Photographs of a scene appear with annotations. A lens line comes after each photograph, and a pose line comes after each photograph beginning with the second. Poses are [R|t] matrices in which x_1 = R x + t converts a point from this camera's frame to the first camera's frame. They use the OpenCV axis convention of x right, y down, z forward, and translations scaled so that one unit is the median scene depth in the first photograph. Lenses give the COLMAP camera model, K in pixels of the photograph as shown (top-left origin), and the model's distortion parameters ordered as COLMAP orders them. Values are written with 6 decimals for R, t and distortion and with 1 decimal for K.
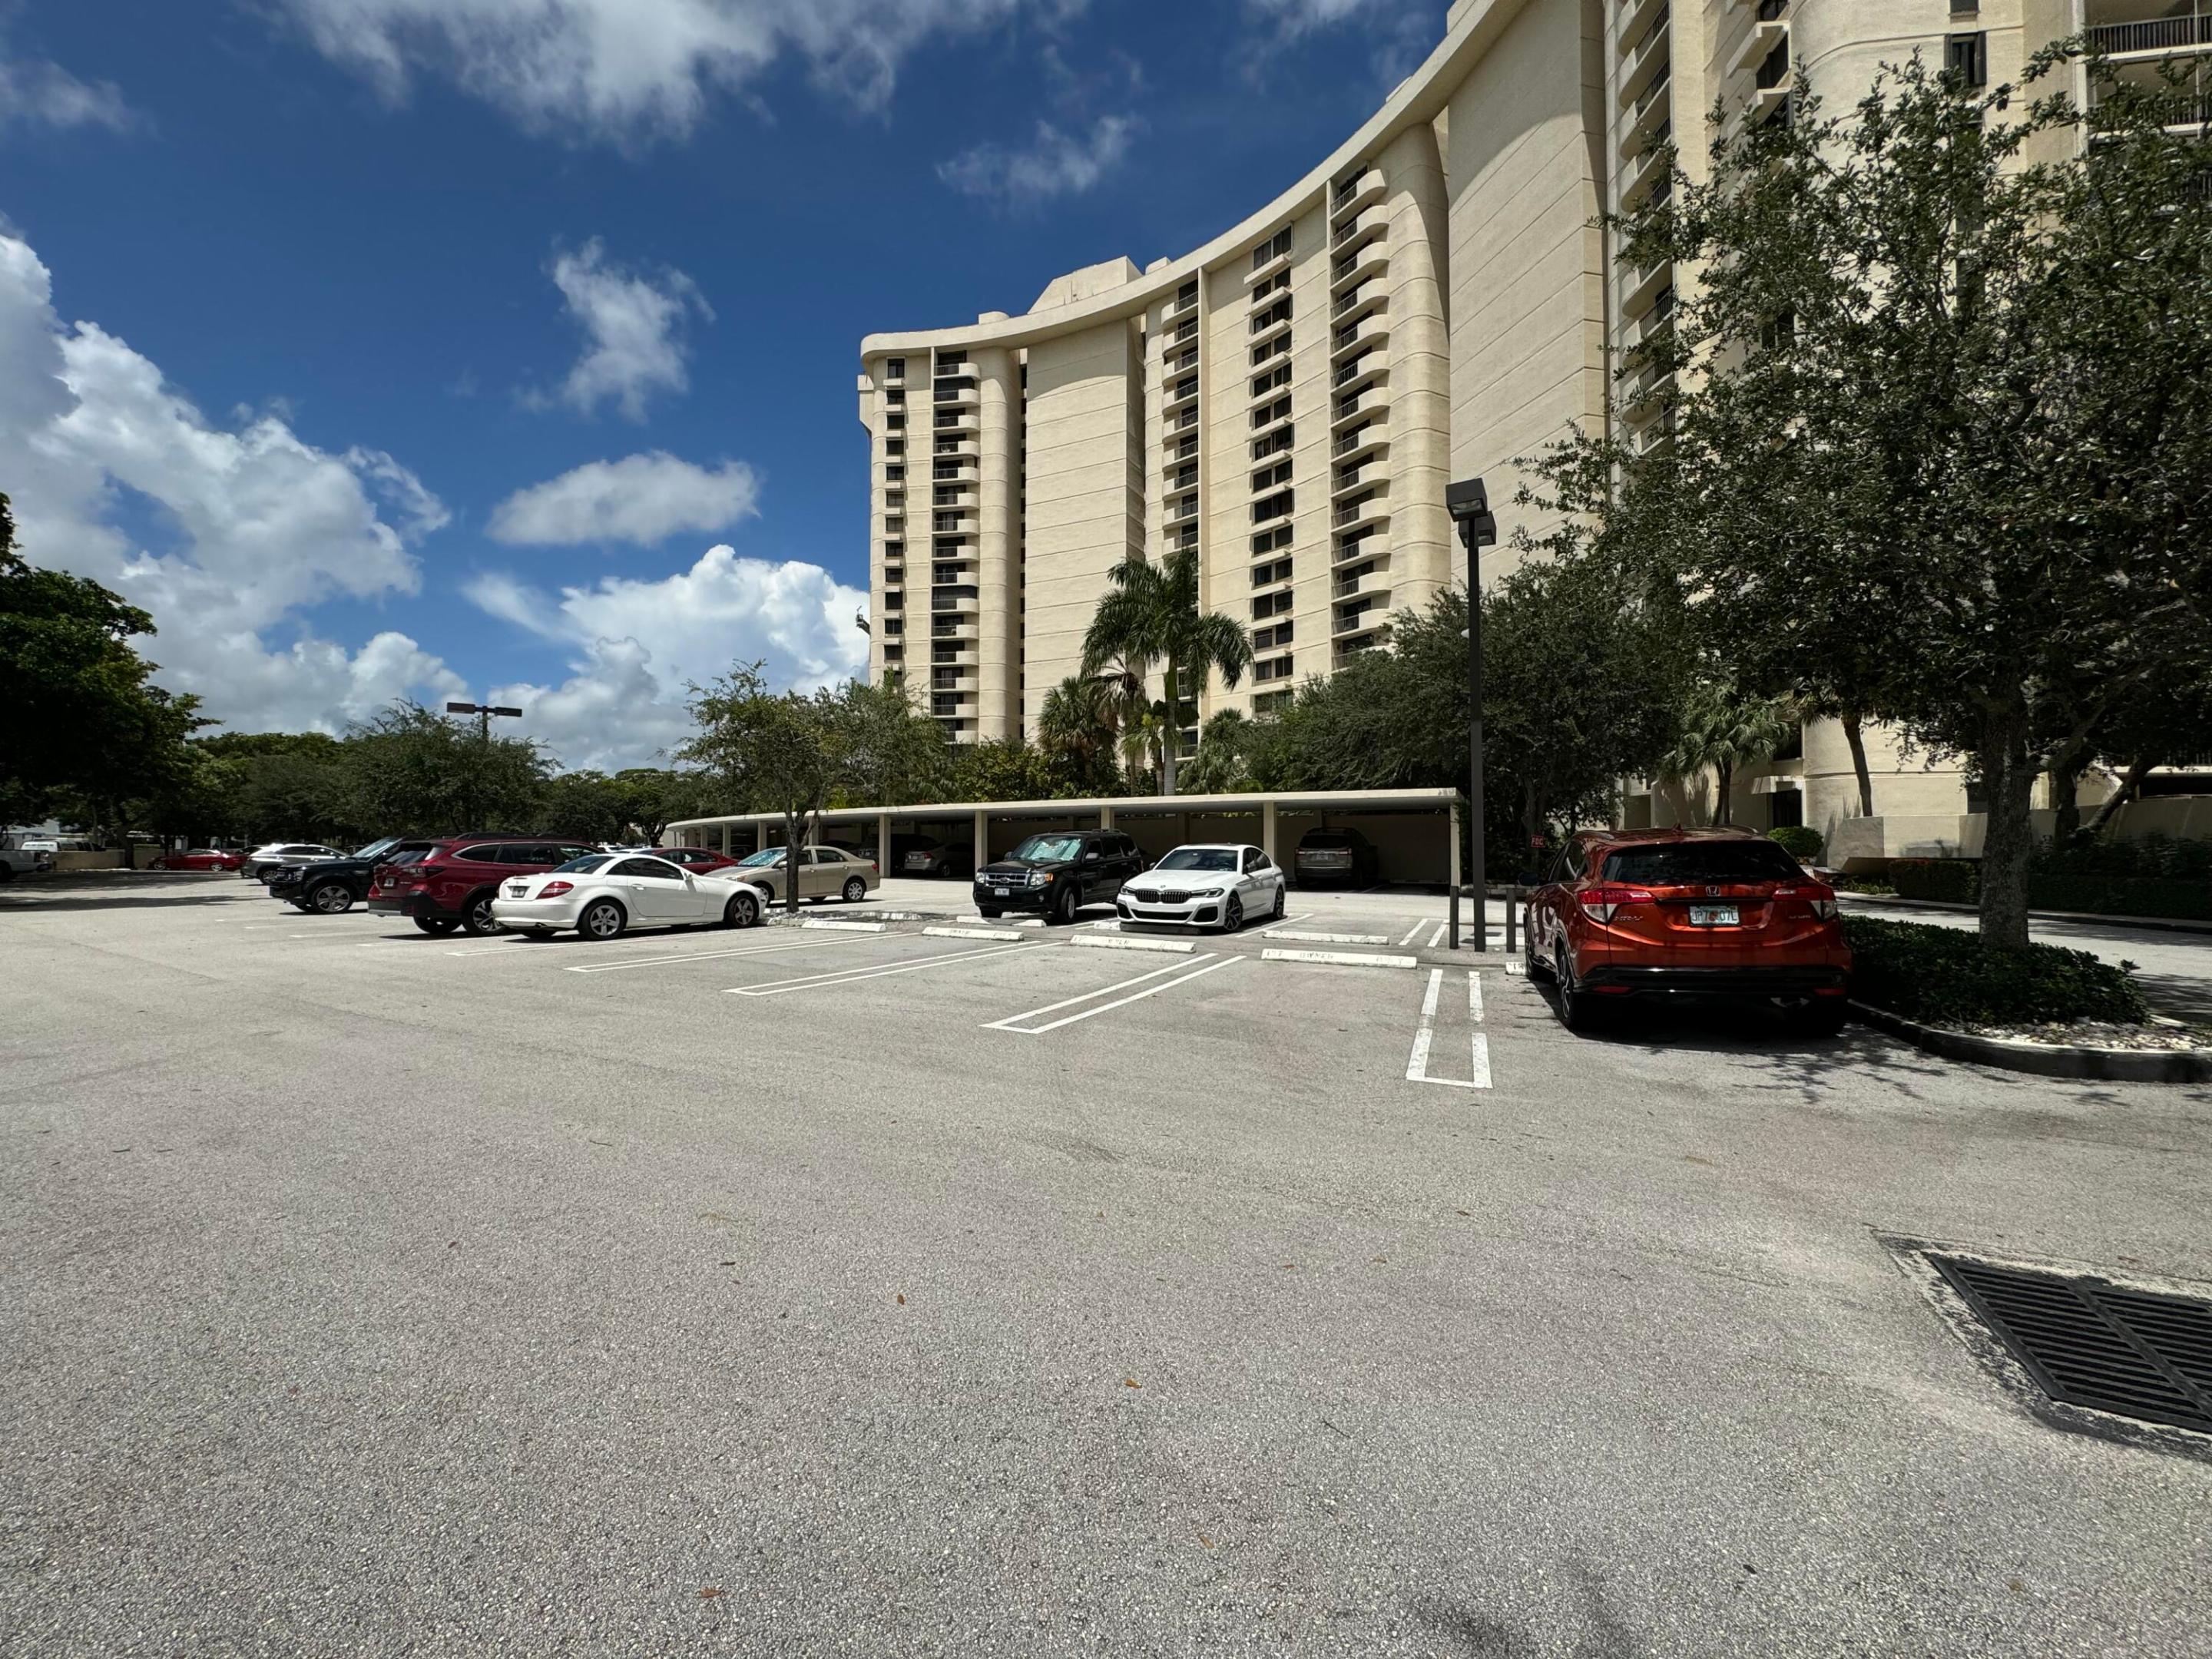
lens RADIAL K [[886.6, 0, 1101.8], [0, 886.6, 836.1], [0, 0, 1]] dist [-0.001060, -0.000173]
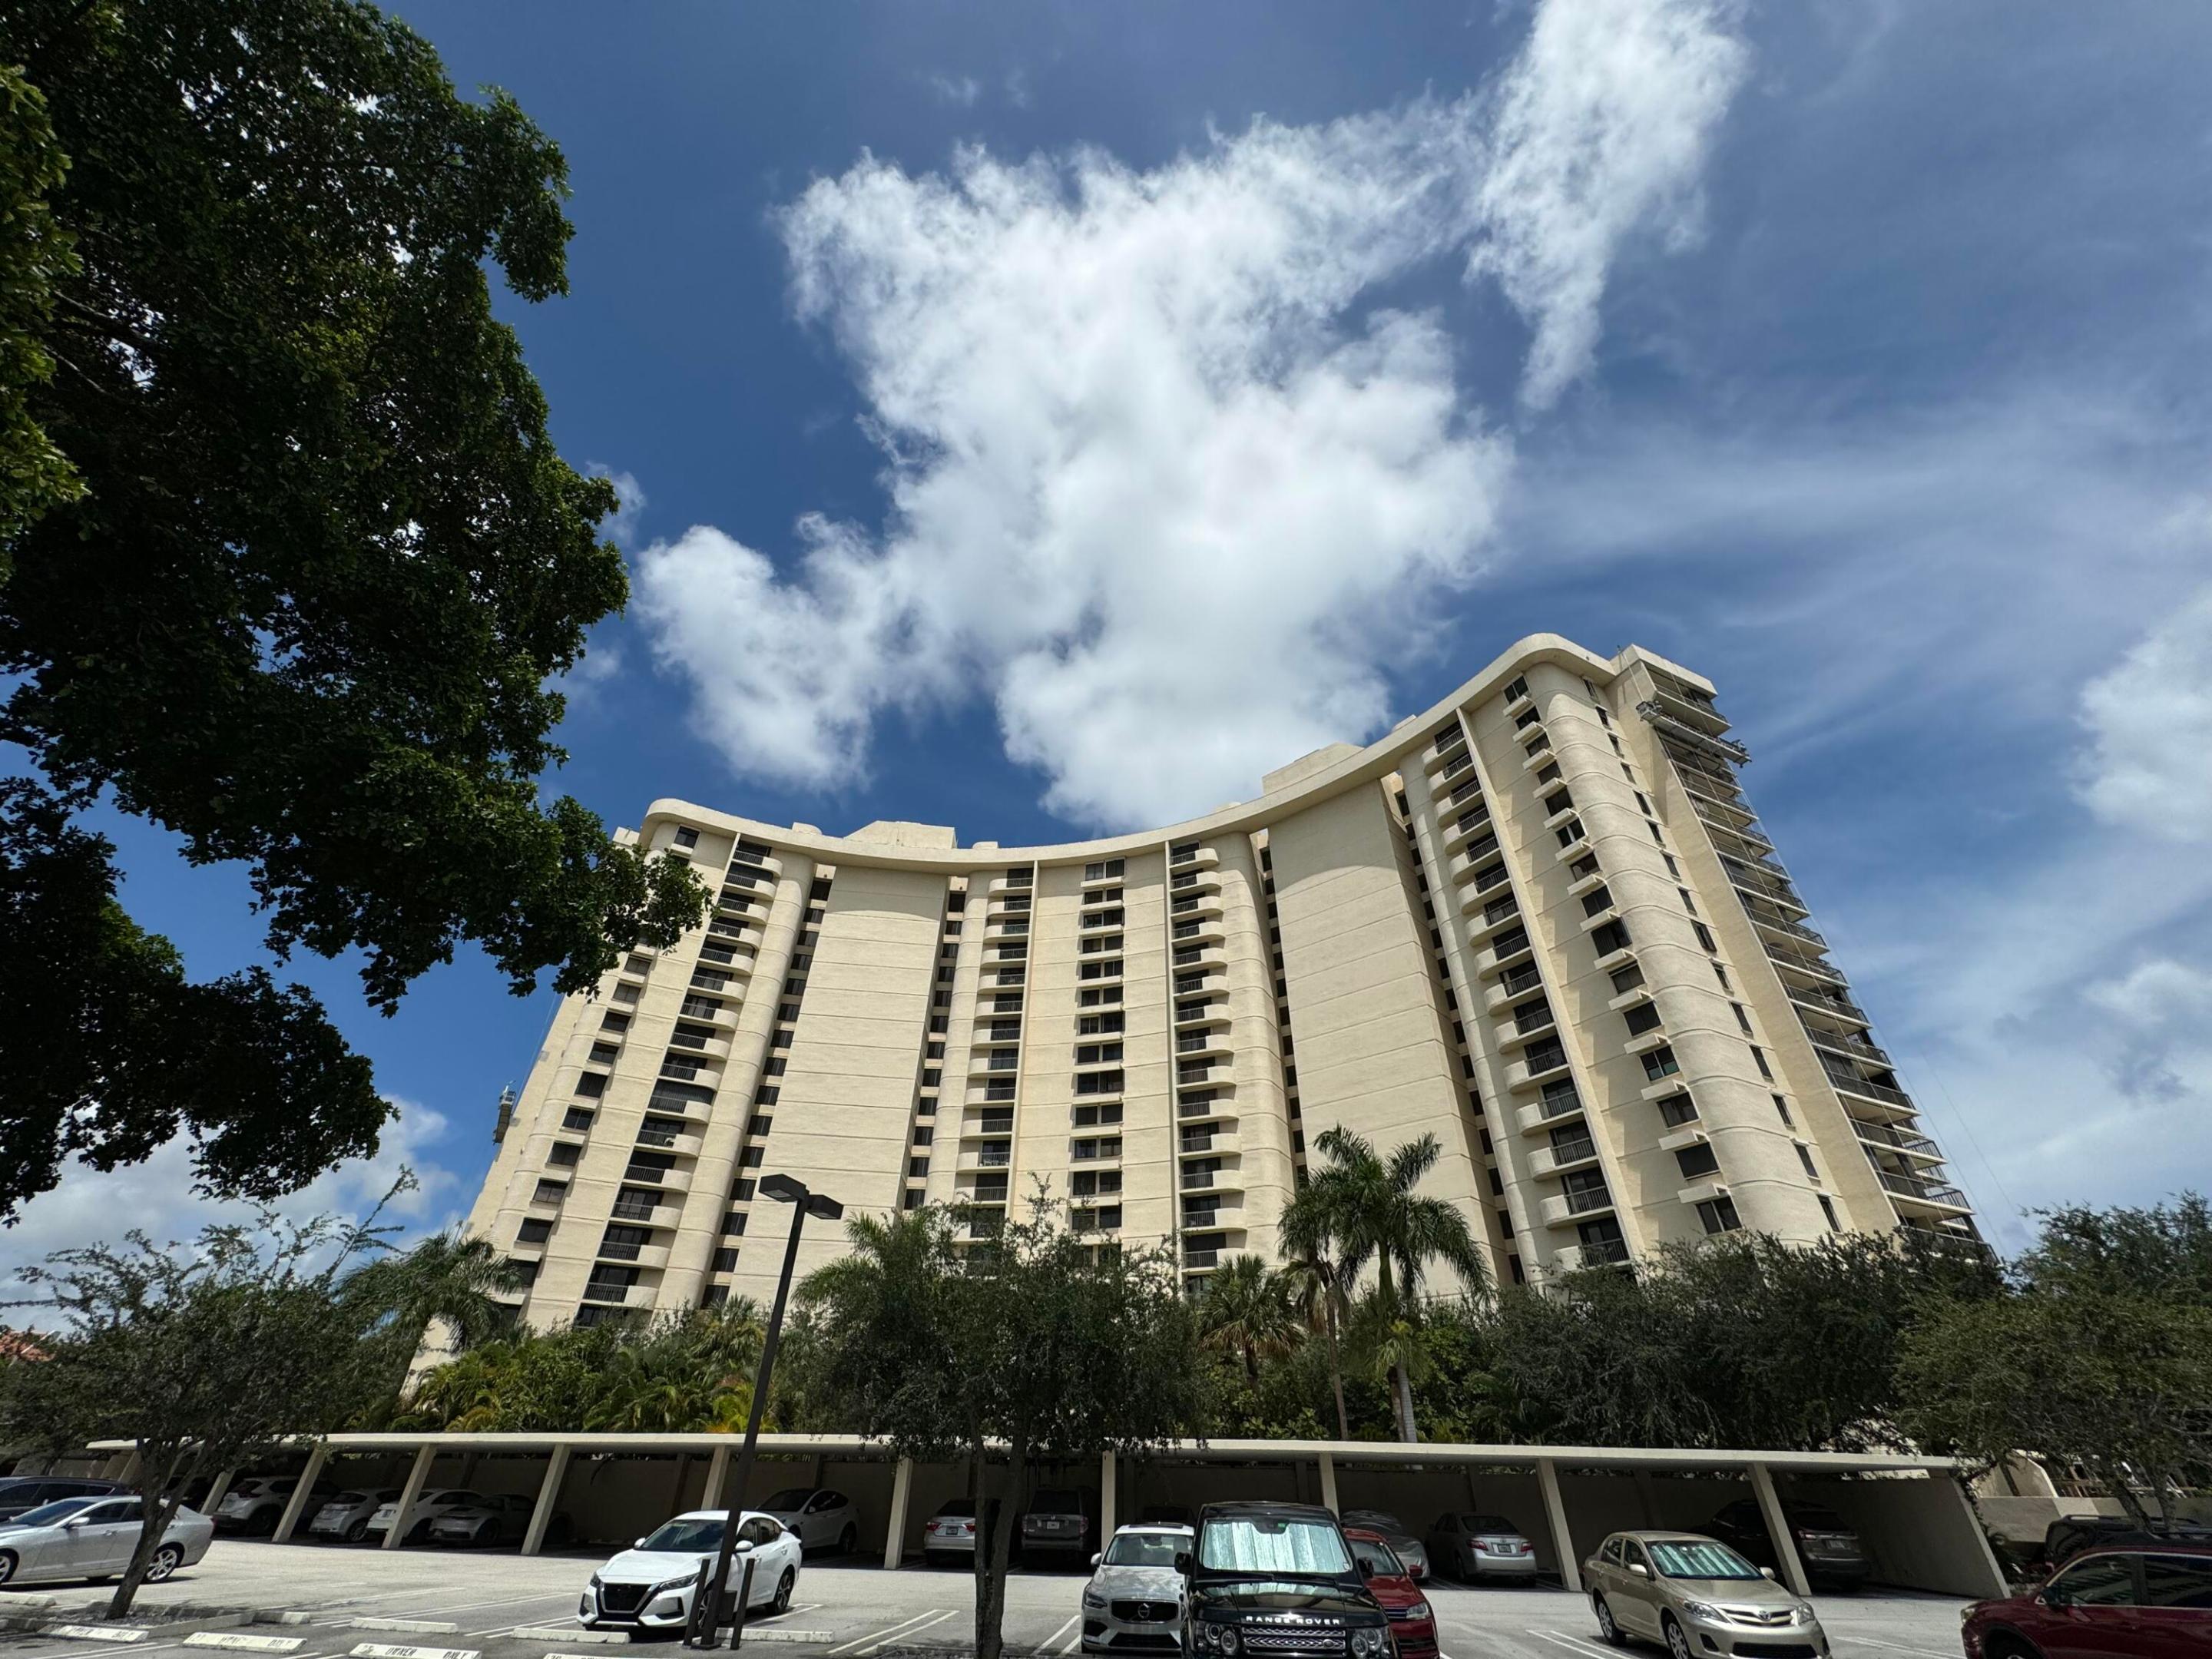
lens RADIAL K [[886.6, 0, 1101.8], [0, 886.6, 836.1], [0, 0, 1]] dist [-0.001060, -0.000173]
pose [[0.830929, 0.344553, 0.436852, -0.313362], [-0.024580, 0.807137, -0.589852, -0.001845], [-0.555835, 0.479388, 0.679143, 0.163750]]
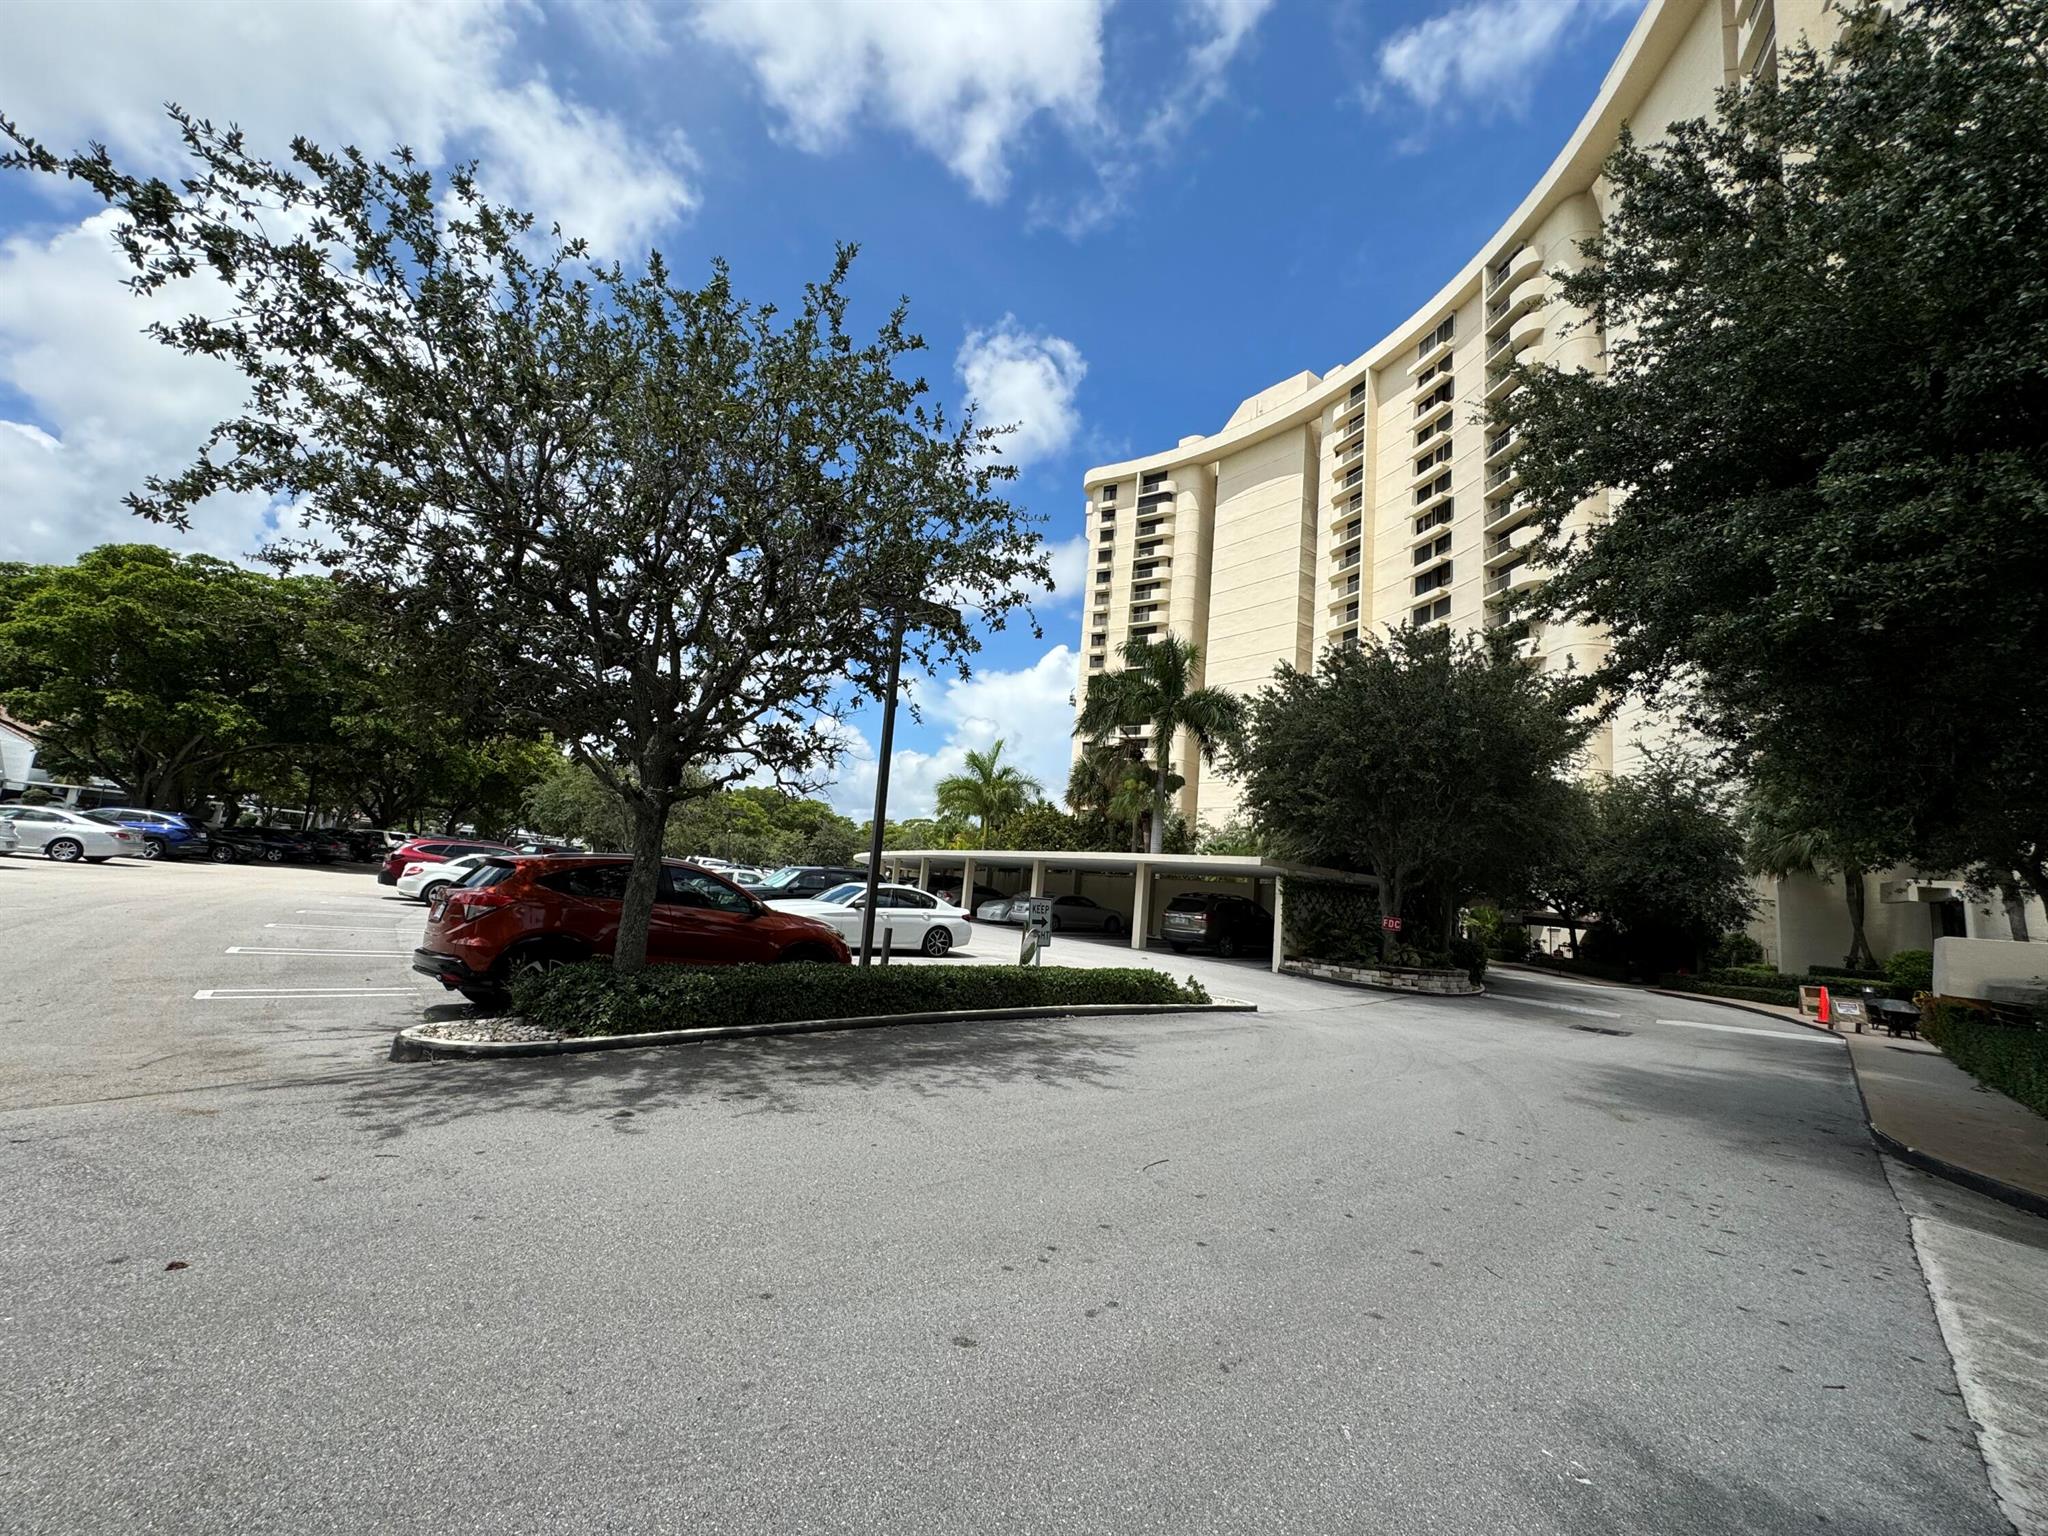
lens RADIAL K [[820.9, 0, 1020.1], [0, 820.9, 774.1], [0, 0, 1]] dist [-0.001060, -0.000173]
pose [[0.901933, 0.018390, -0.431483, 0.161989], [-0.081050, 0.988549, -0.127286, -0.002668], [0.424202, 0.149775, 0.893096, 0.019557]]
